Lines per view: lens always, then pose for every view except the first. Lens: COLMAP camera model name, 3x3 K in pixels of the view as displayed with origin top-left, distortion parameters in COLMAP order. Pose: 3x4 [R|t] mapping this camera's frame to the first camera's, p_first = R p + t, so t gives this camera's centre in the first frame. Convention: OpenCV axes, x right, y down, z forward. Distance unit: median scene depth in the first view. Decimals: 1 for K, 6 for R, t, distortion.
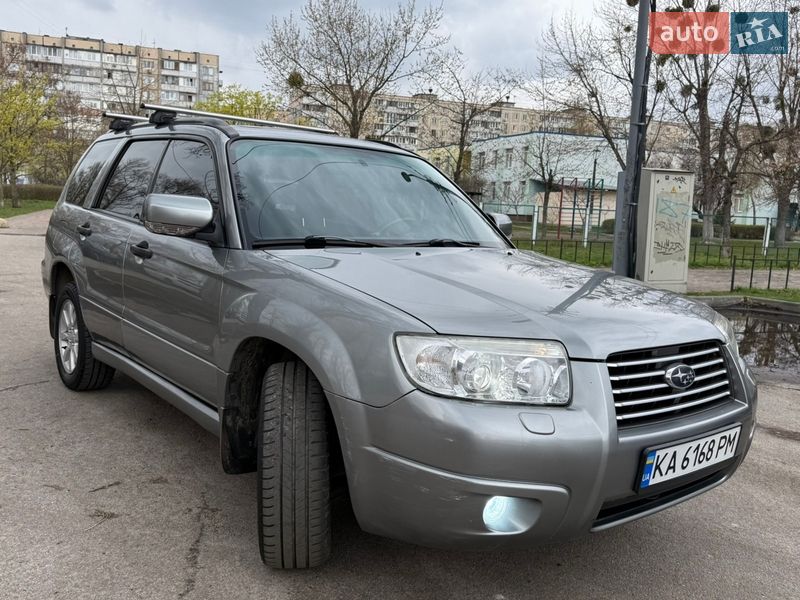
lens RADIAL K [[744.0, 0, 366.7], [0, 744.0, 299.0], [0, 0, 1]] dist [0.153503, -0.298699]
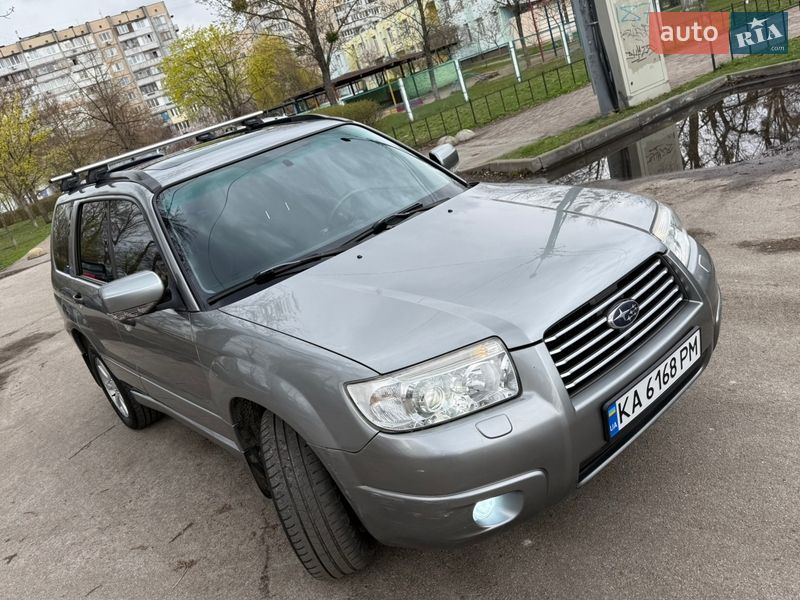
lens RADIAL K [[692.1, 0, 375.9], [0, 692.1, 335.2], [0, 0, 1]] dist [0.123995, -0.170669]
pose [[0.935316, -0.341869, -0.091161, 0.091671], [0.353398, 0.915163, 0.193873, -0.090653], [0.017148, -0.213549, 0.976782, 0.030638]]
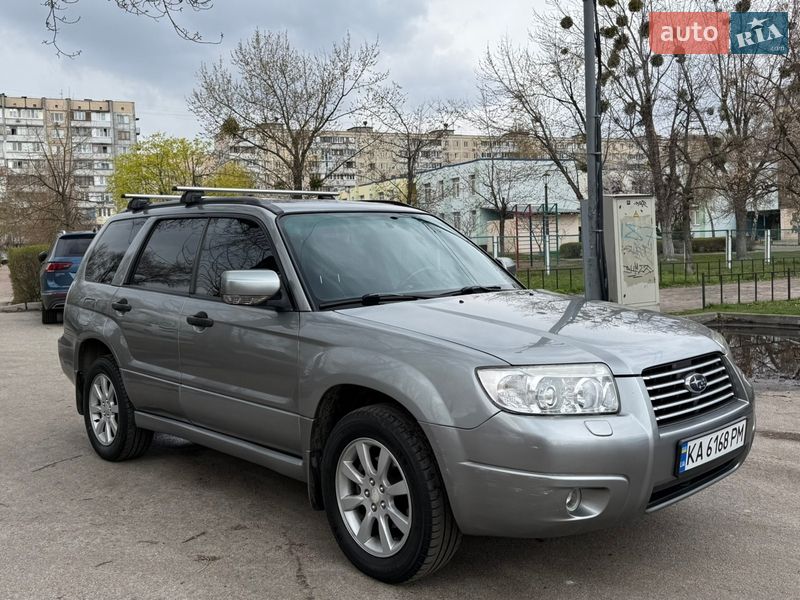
lens RADIAL K [[808.0, 0, 369.4], [0, 808.0, 282.7], [0, 0, 1]] dist [0.145916, -0.294002]
pose [[0.993694, -0.085358, 0.072704, -0.108694], [0.090815, 0.993010, -0.075385, -0.005011], [-0.065762, 0.081513, 0.994500, -0.172955]]
